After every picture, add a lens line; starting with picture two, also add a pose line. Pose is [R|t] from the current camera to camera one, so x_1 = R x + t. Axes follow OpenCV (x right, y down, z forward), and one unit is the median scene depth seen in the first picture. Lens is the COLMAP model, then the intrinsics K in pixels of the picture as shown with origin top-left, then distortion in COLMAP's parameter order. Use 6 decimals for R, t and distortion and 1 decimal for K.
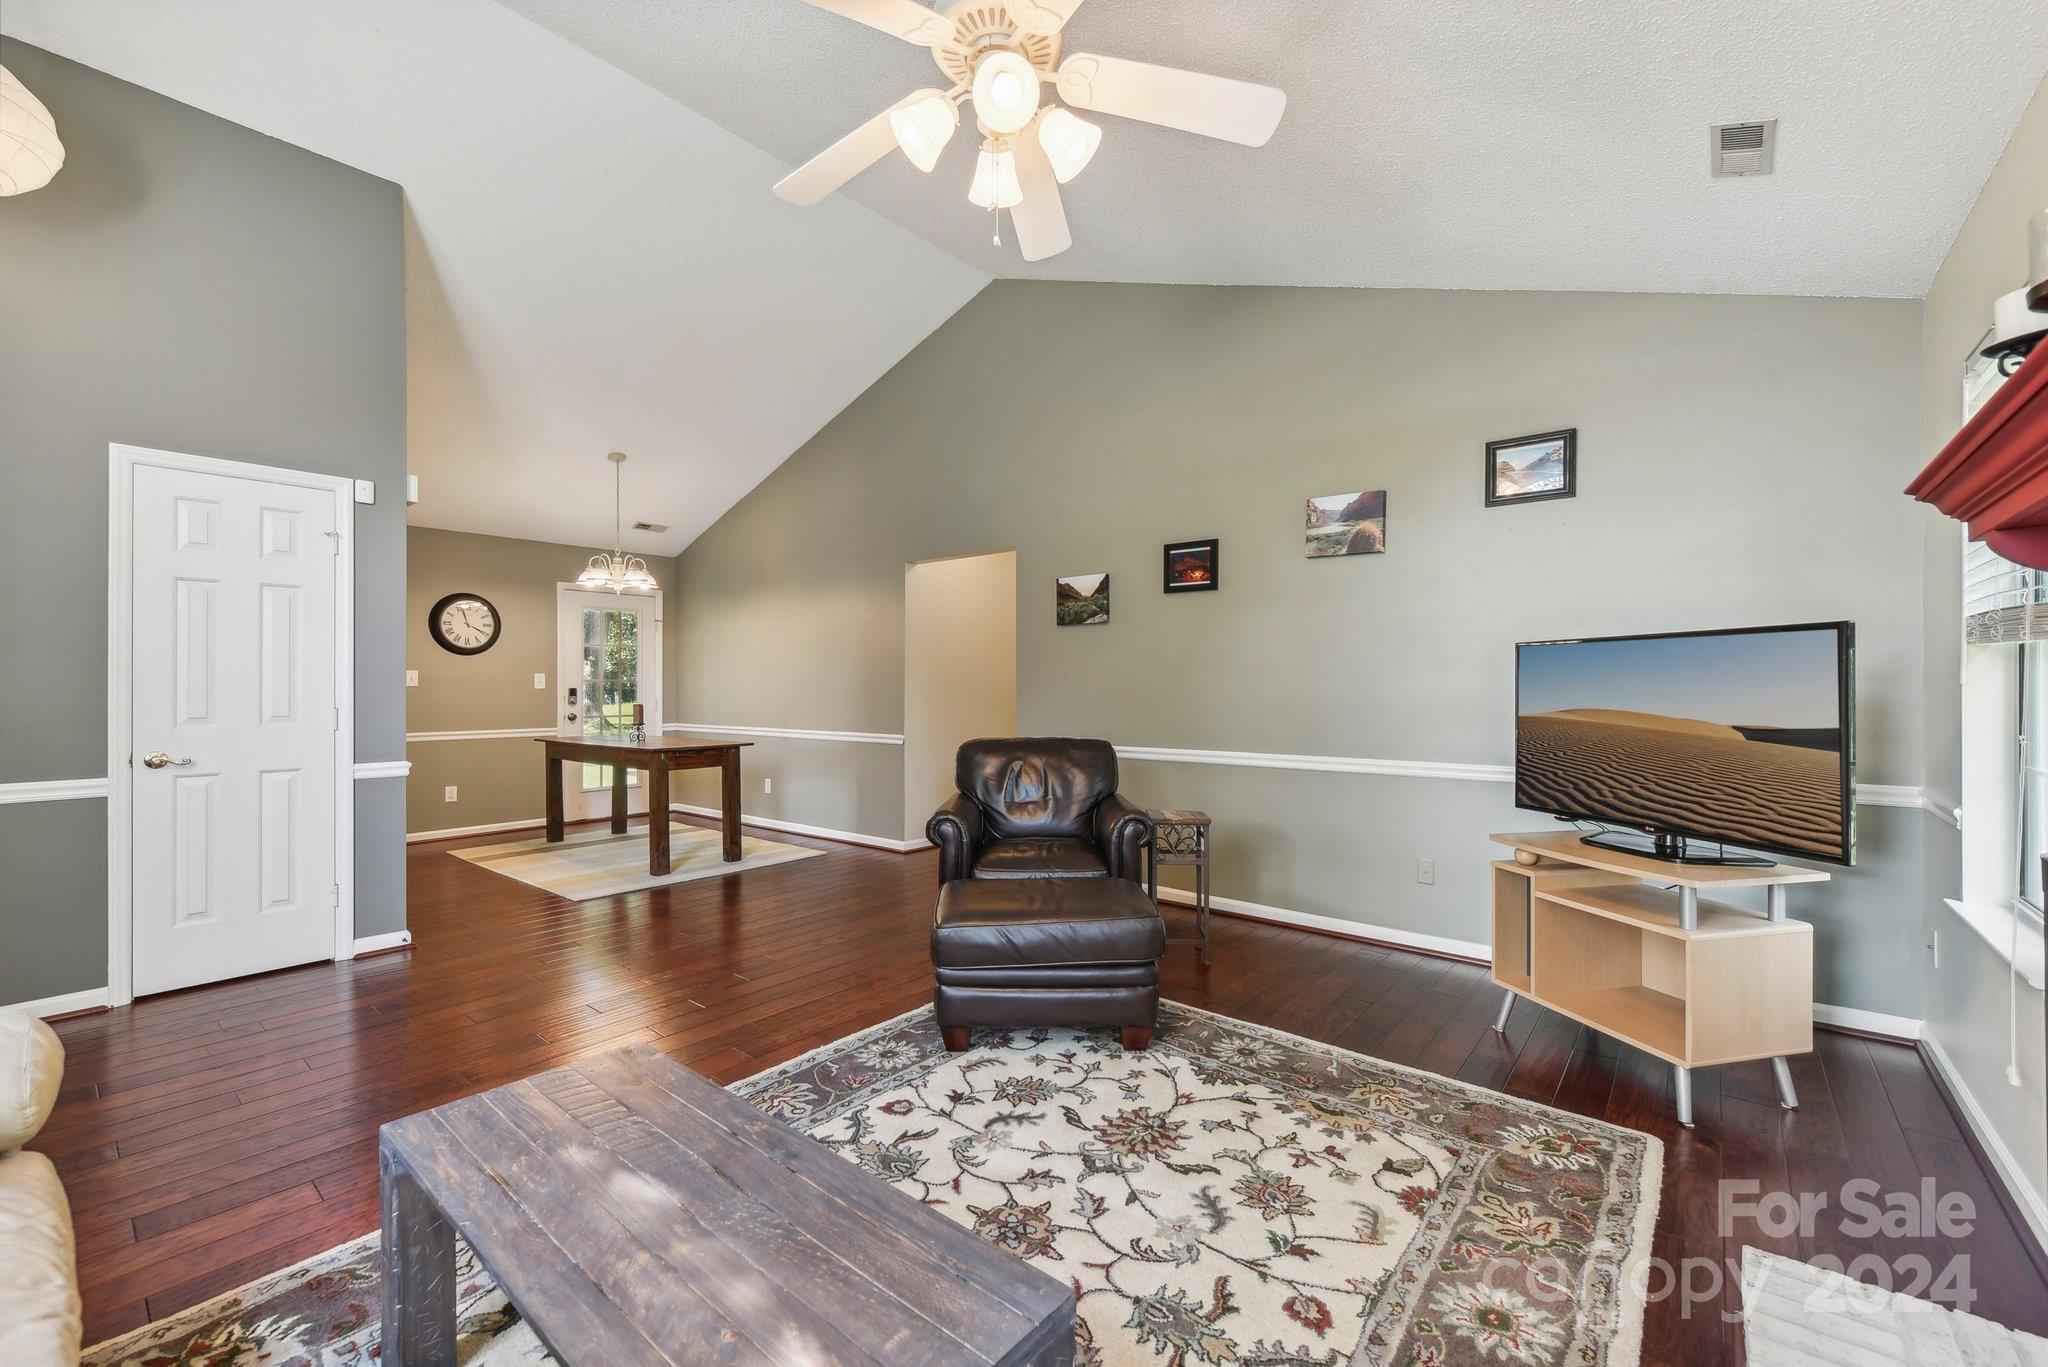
lens RADIAL K [[832.6, 0, 1010.5], [0, 832.6, 688.8], [0, 0, 1]] dist [-0.001003, -0.002271]
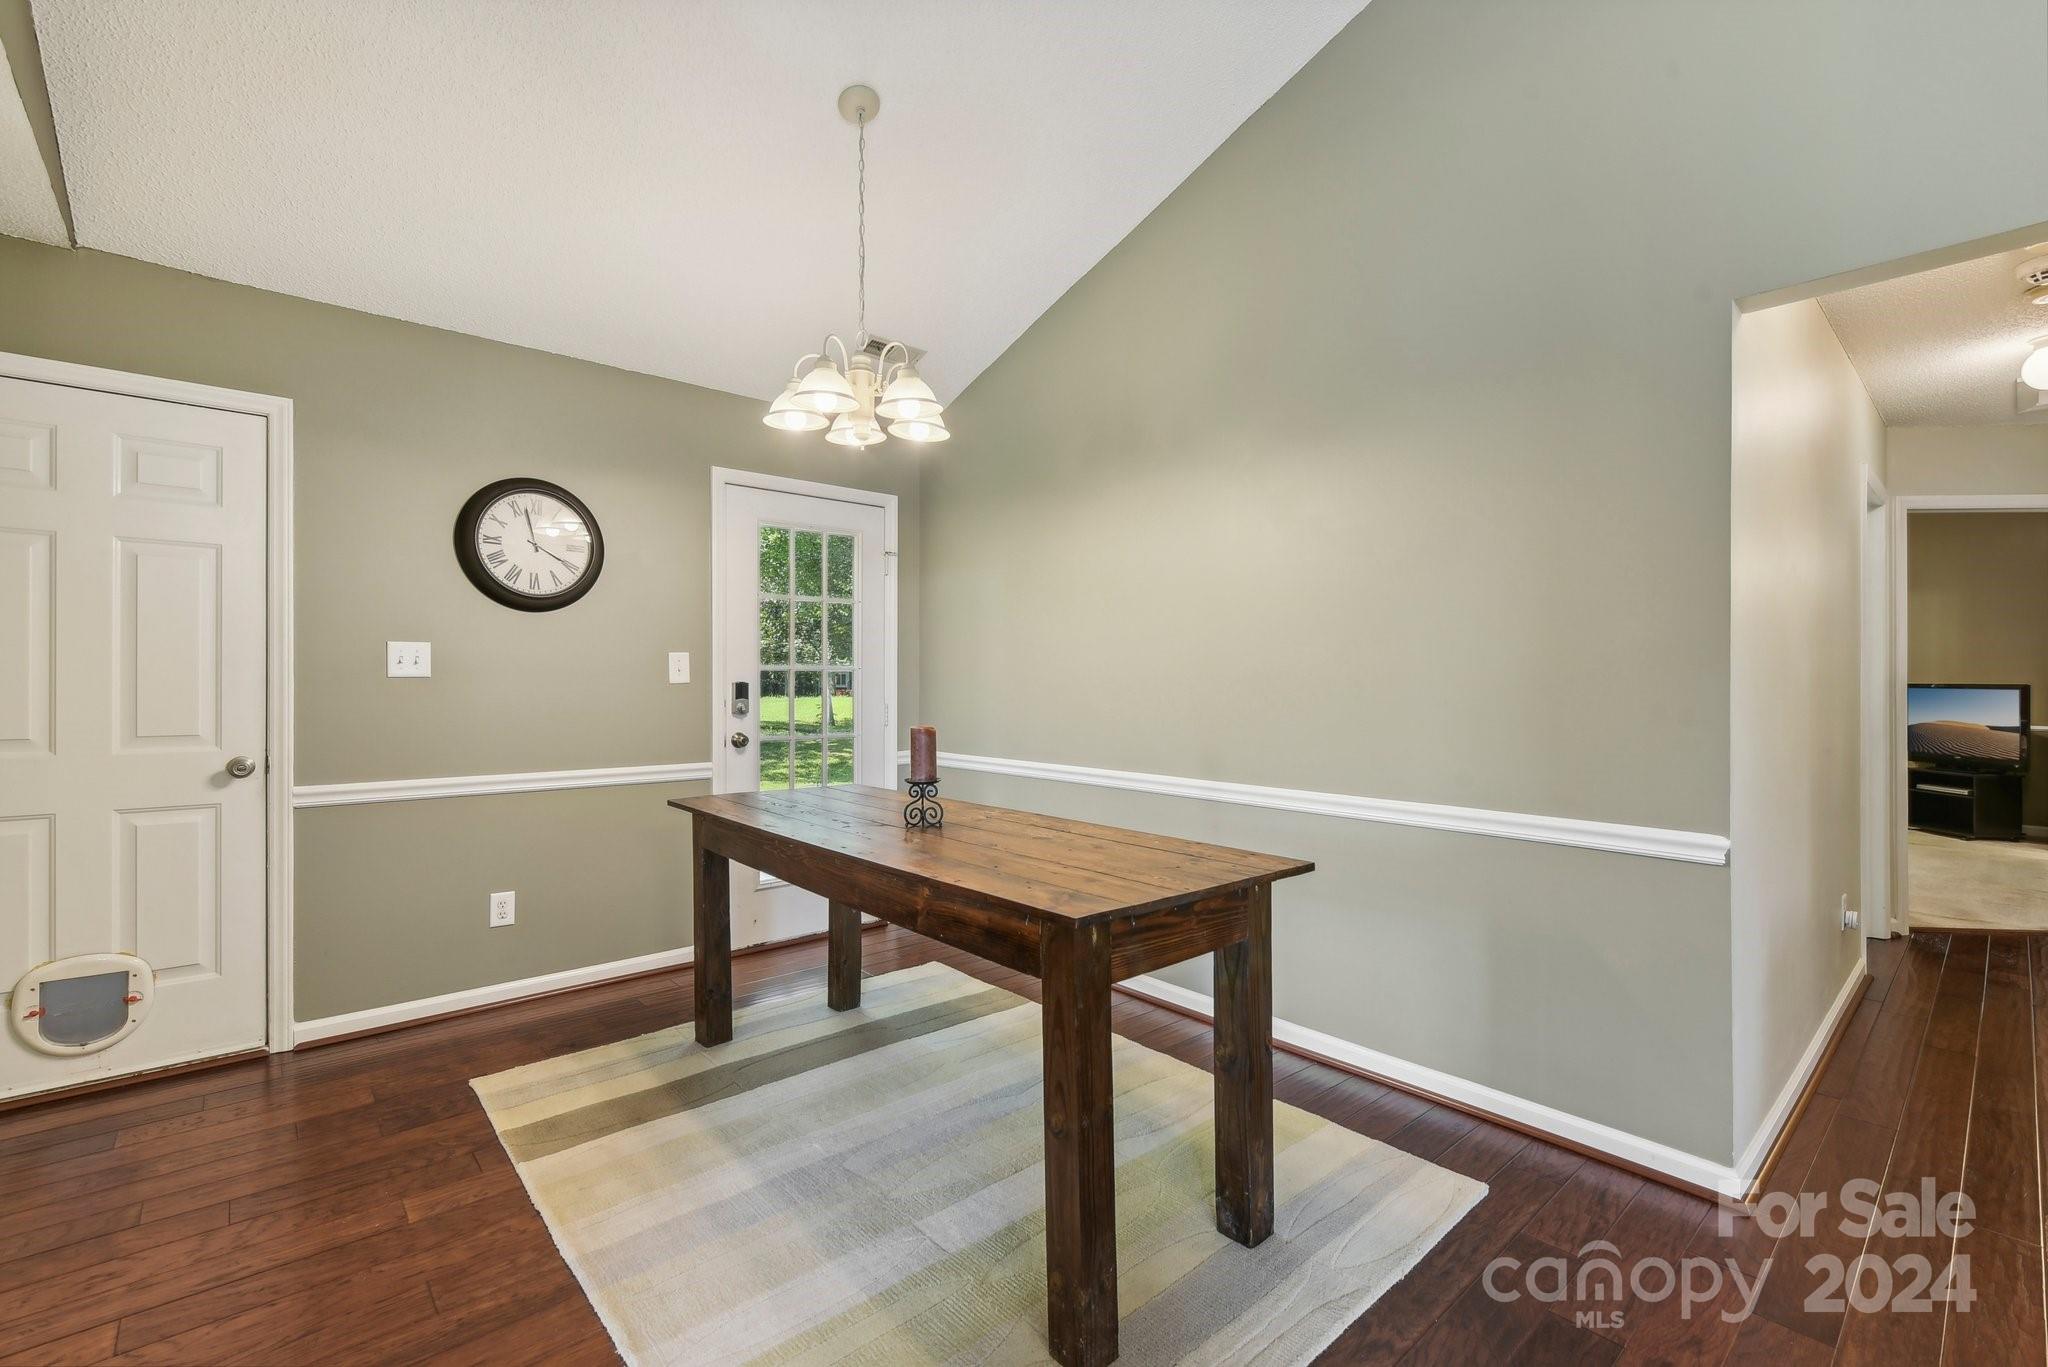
lens RADIAL K [[891.9, 0, 1026.5], [0, 891.9, 691.0], [0, 0, 1]] dist [0.001922, -0.002290]
pose [[0.988986, 0.006462, -0.147868, -0.852824], [-0.005495, 0.999961, 0.006945, -0.001333], [0.147908, -0.006056, 0.988983, 1.522252]]
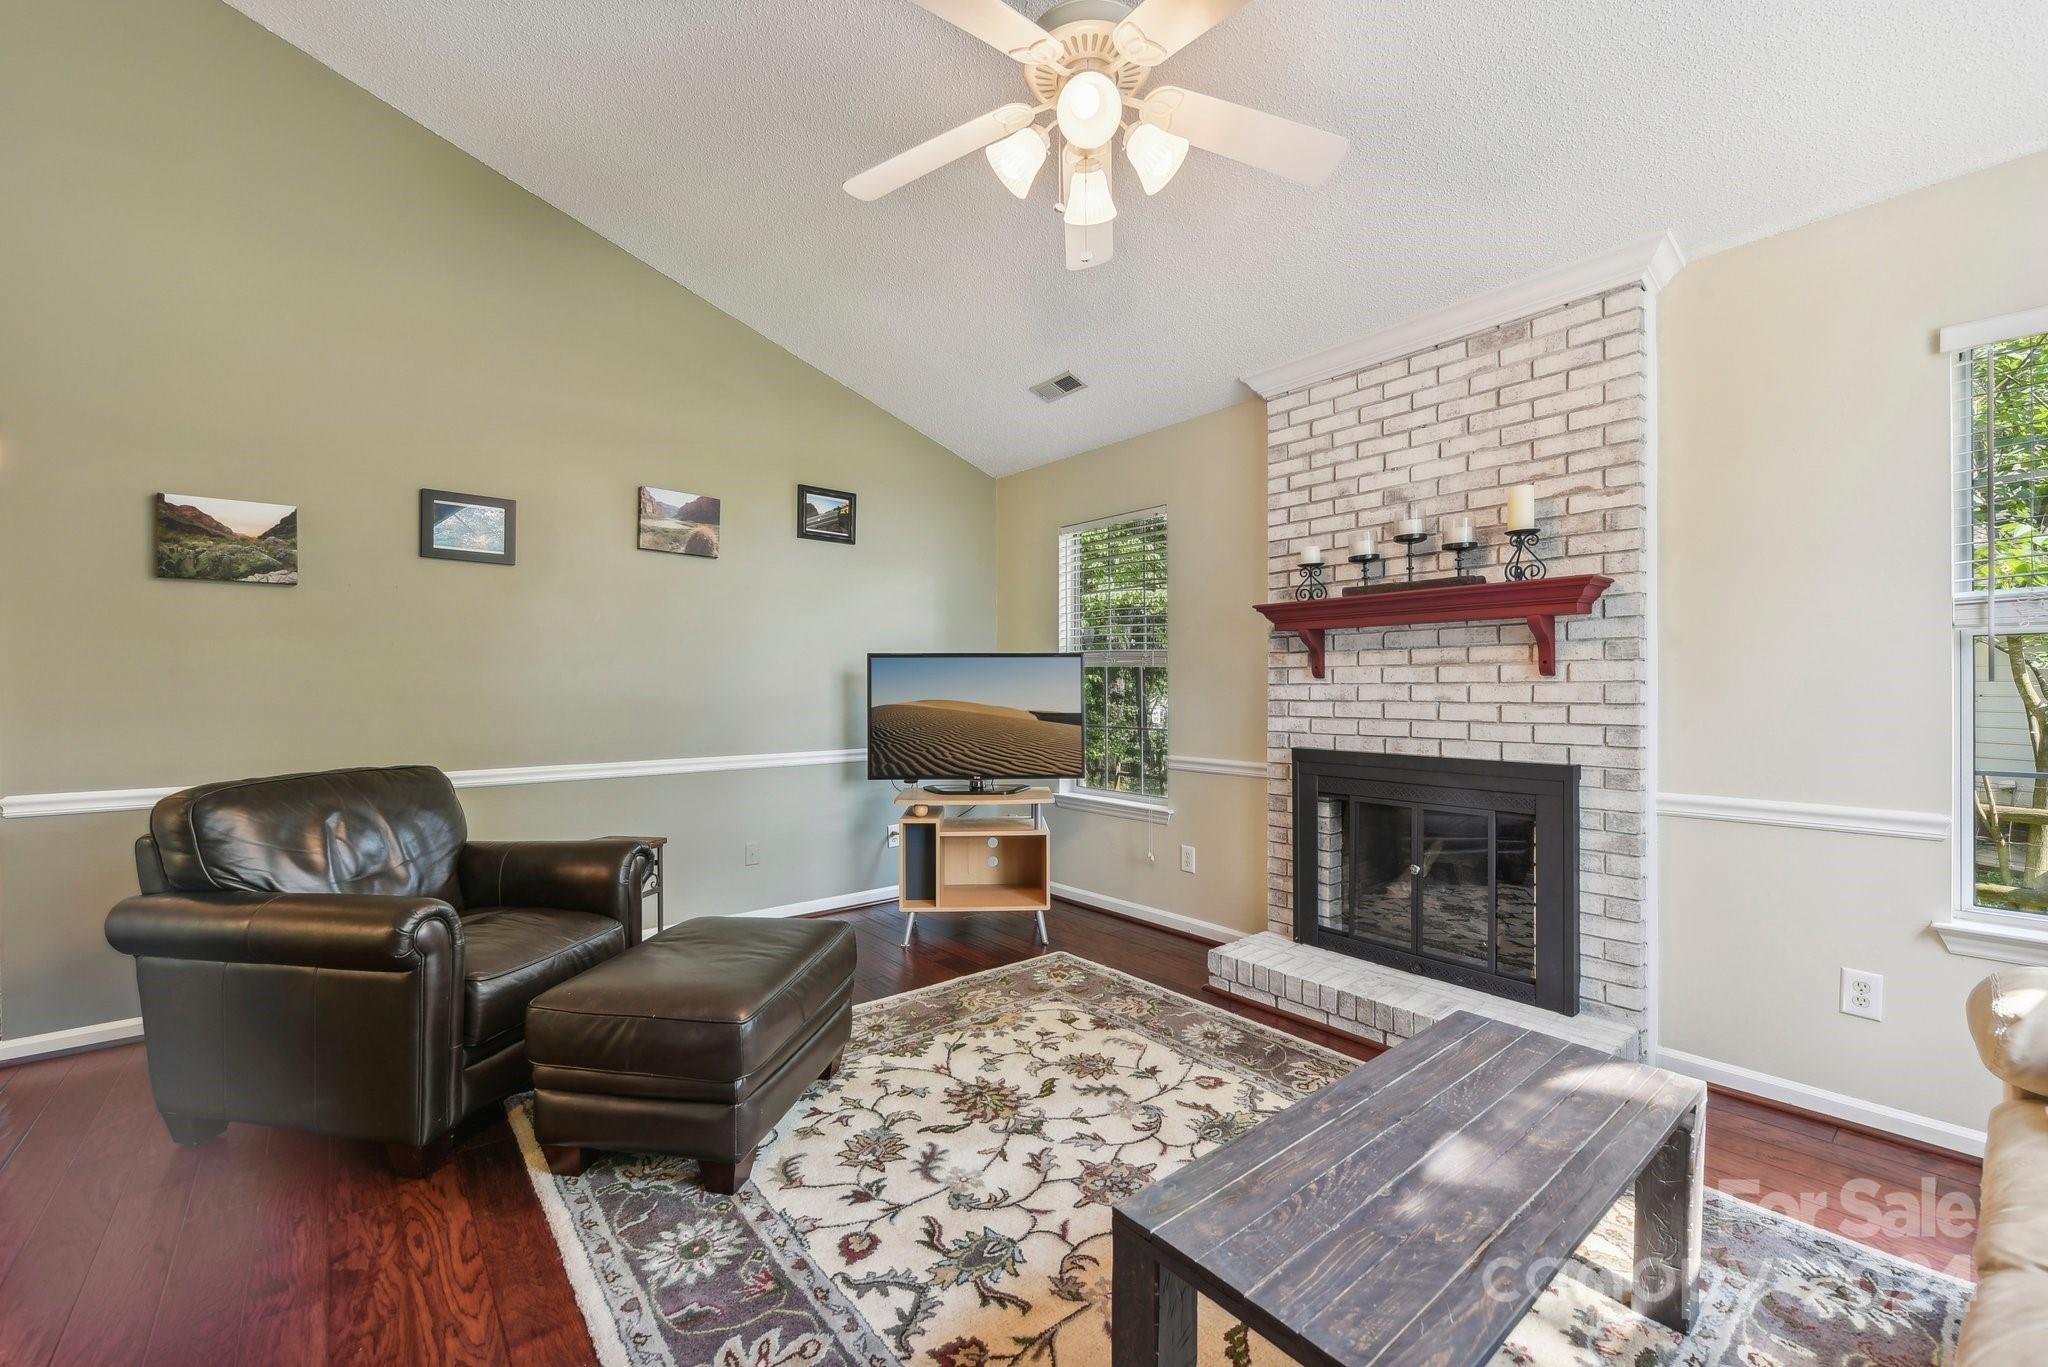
lens RADIAL K [[832.6, 0, 1023.1], [0, 832.6, 687.2], [0, 0, 1]] dist [-0.001003, -0.002271]
pose [[0.174056, -0.003337, 0.984730, -0.793401], [-0.000061, 0.999994, 0.003399, -0.007899], [-0.984736, -0.000652, 0.174054, 0.669562]]
